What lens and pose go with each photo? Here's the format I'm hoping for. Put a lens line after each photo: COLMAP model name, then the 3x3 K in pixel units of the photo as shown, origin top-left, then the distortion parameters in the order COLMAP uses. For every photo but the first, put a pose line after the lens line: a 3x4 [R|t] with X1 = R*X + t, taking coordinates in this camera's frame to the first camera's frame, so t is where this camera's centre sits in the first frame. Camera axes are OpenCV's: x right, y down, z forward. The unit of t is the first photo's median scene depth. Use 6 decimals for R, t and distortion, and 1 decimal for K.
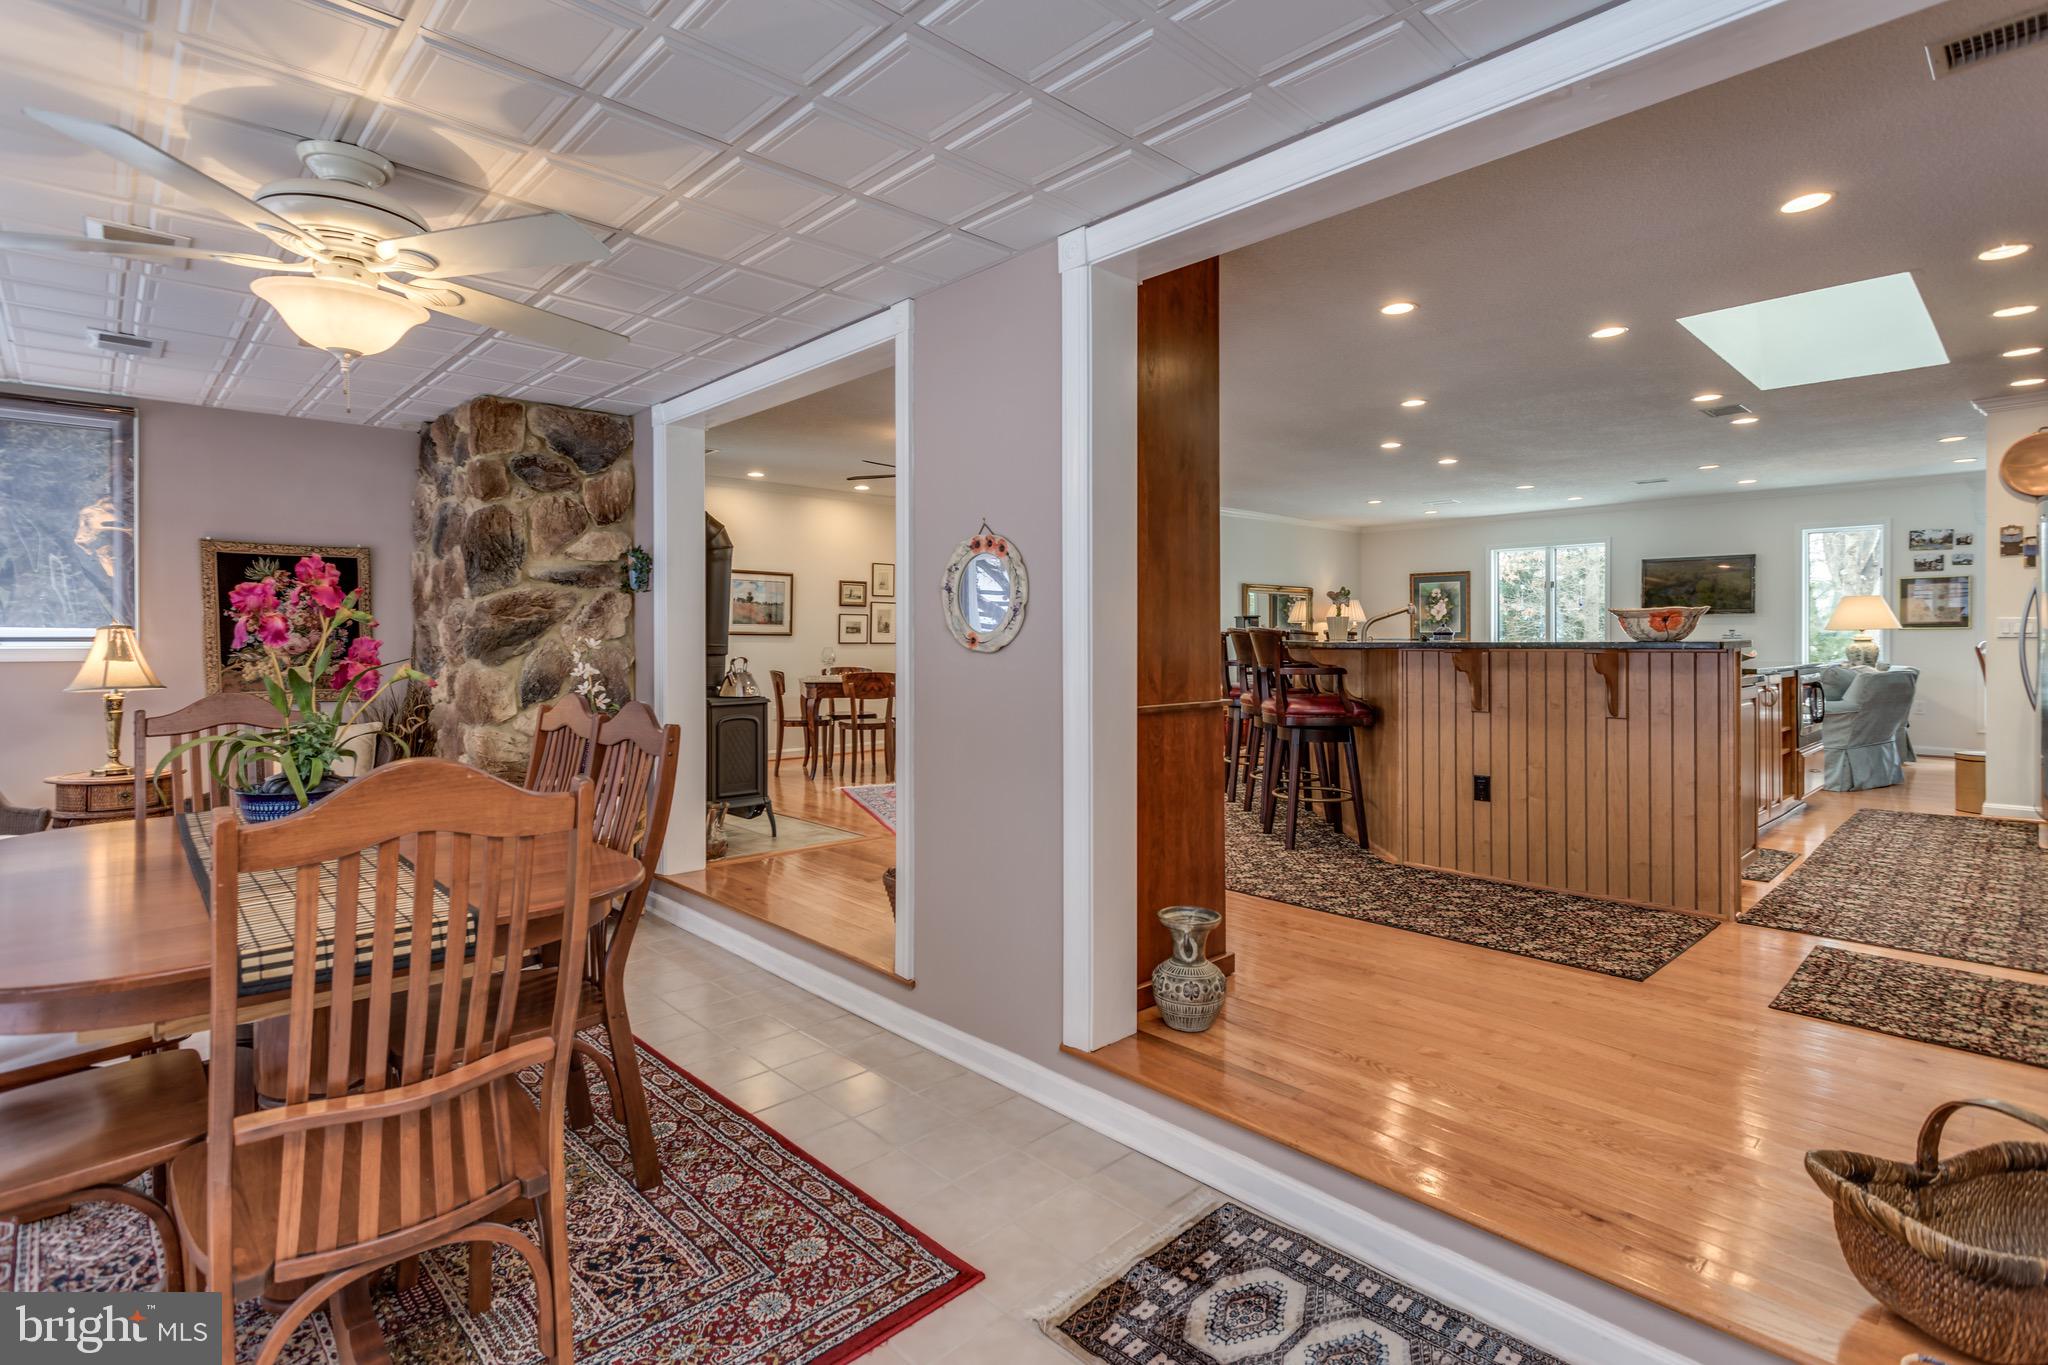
lens RADIAL K [[994.8, 0, 1015.0], [0, 994.8, 637.3], [0, 0, 1]] dist [0.004399, 0.000500]
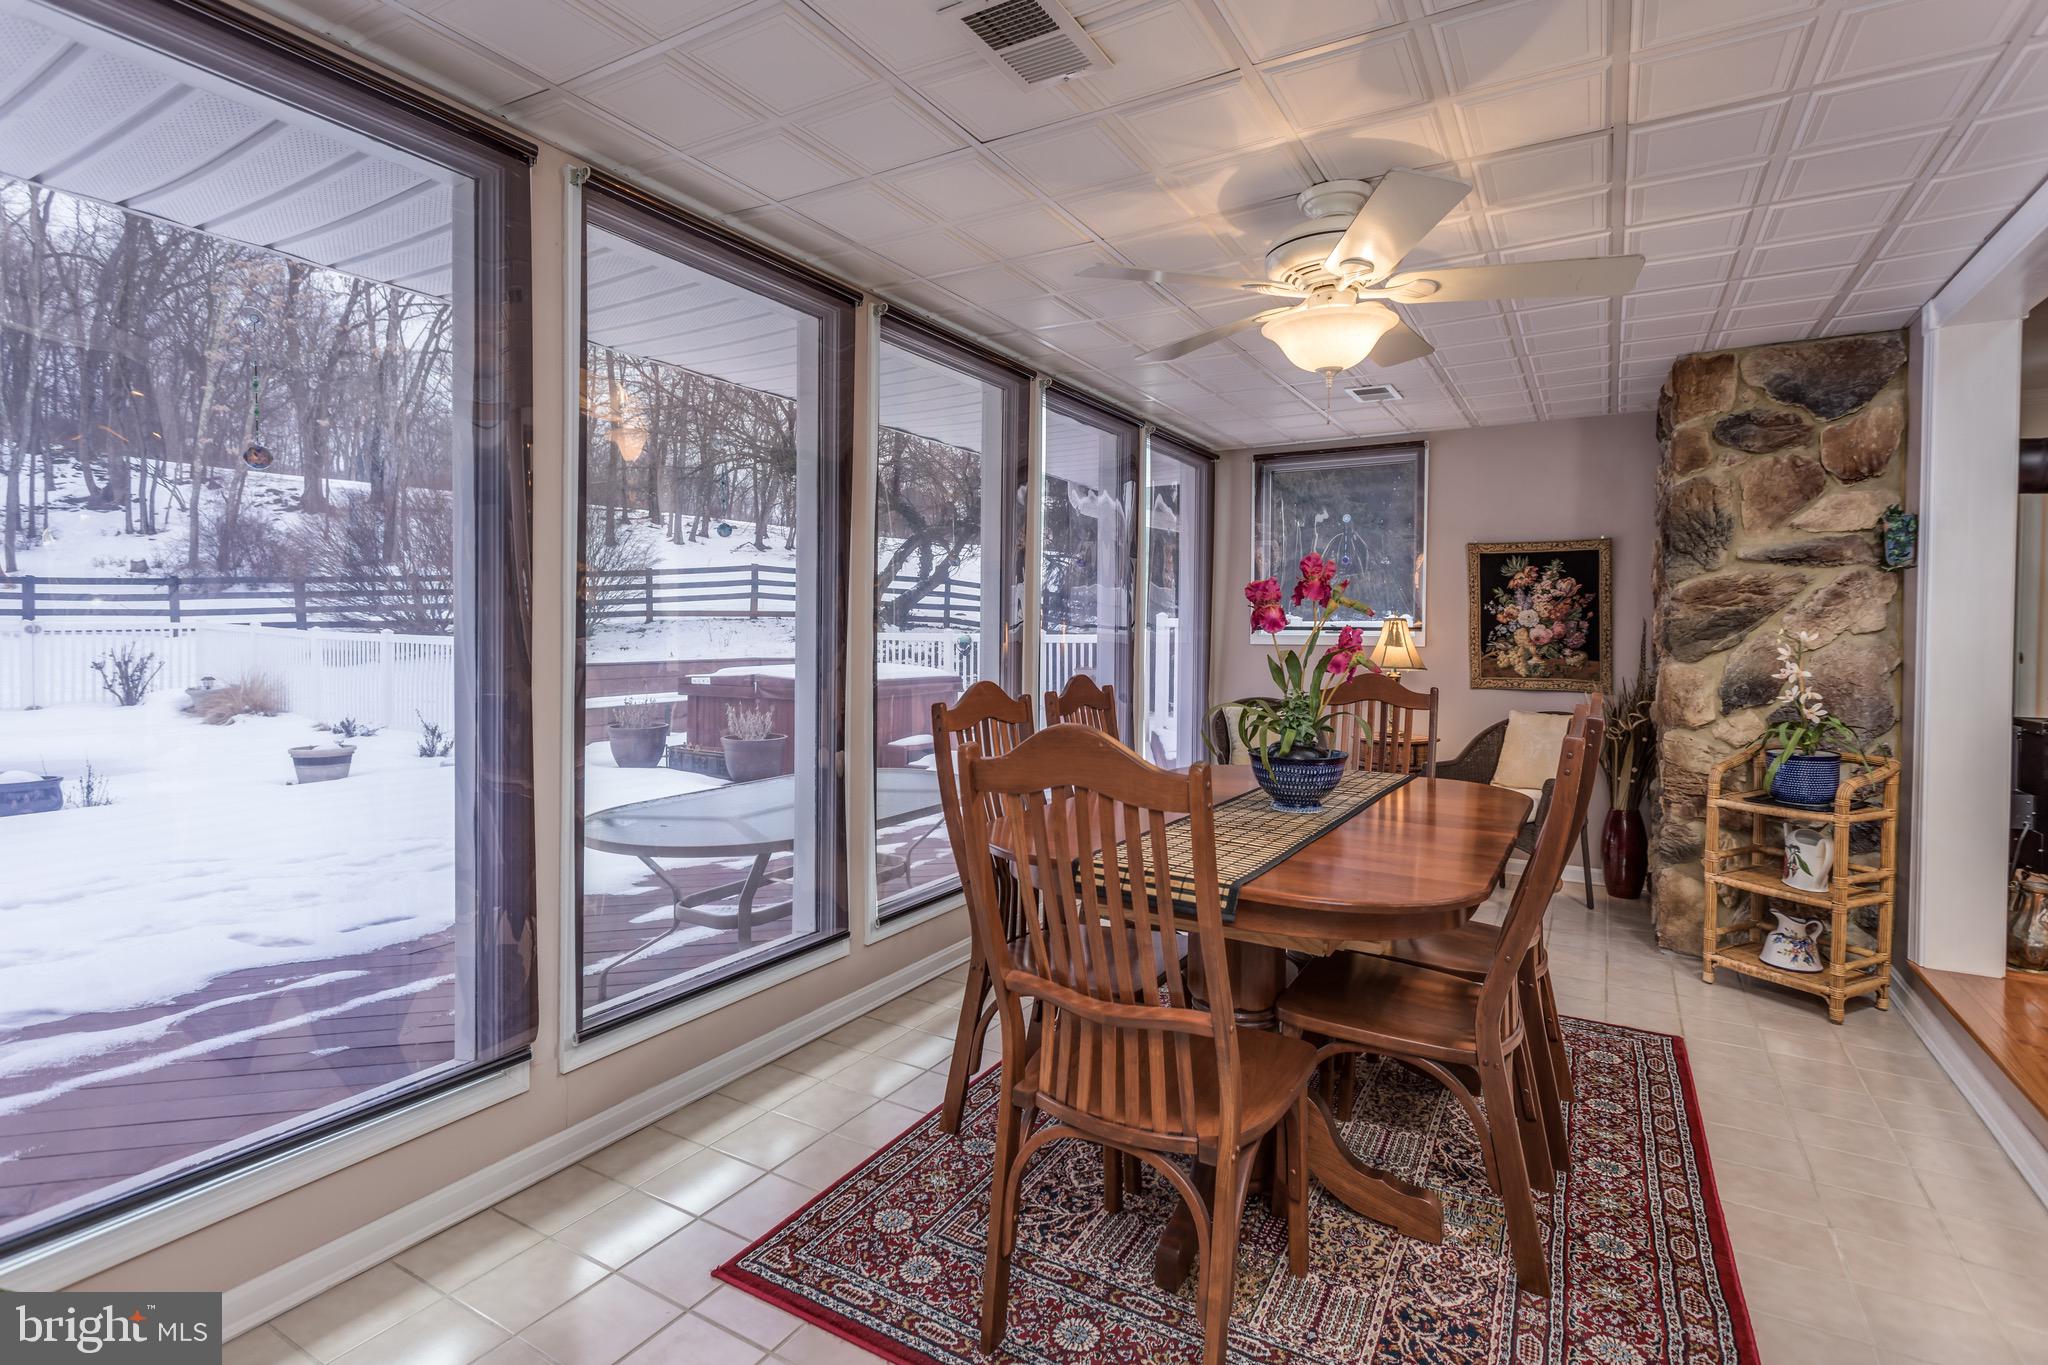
lens RADIAL K [[994.8, 0, 1015.0], [0, 994.8, 637.3], [0, 0, 1]] dist [0.004399, 0.000500]
pose [[0.265321, 0.012523, -0.964079, 0.164360], [-0.007837, 0.999911, 0.010832, 0.002195], [0.964128, 0.004682, 0.265395, 0.192306]]
